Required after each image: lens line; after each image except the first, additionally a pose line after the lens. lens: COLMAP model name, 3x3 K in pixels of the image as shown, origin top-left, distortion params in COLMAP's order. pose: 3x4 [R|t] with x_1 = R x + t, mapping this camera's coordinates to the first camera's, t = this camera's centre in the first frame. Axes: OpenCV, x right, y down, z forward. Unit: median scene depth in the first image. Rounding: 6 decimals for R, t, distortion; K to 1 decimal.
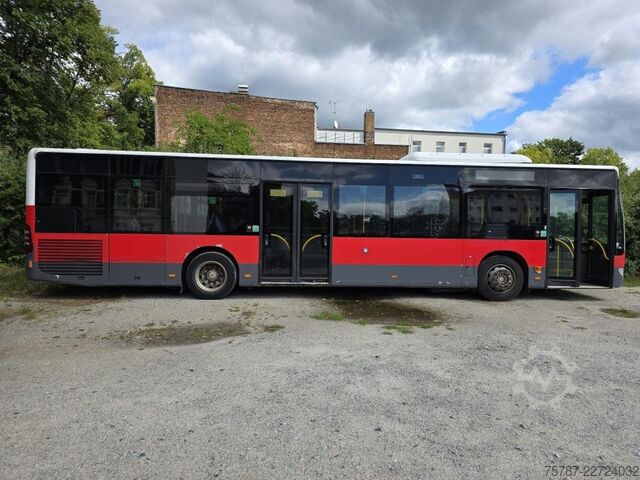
lens RADIAL K [[428.8, 0, 320.0], [0, 428.8, 240.0], [0, 0, 1]] dist [0.017604, -0.000623]
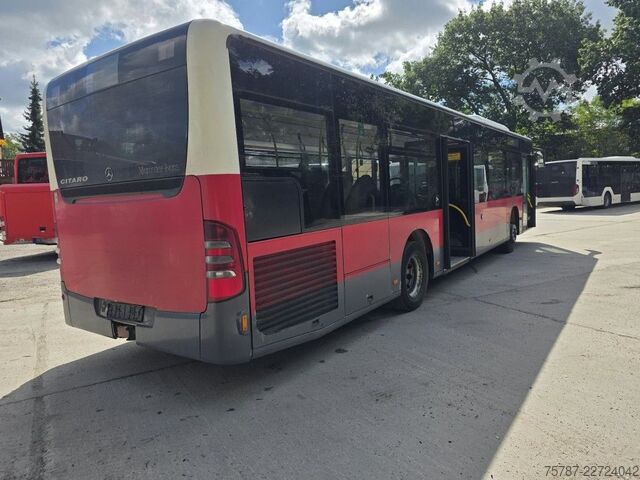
lens RADIAL K [[428.8, 0, 320.0], [0, 428.8, 240.0], [0, 0, 1]] dist [0.017604, -0.000623]
pose [[0.634695, -0.138228, 0.760300, -0.830408], [0.083359, 0.990378, 0.110470, -0.053527], [-0.768254, -0.006737, 0.640110, 0.627121]]
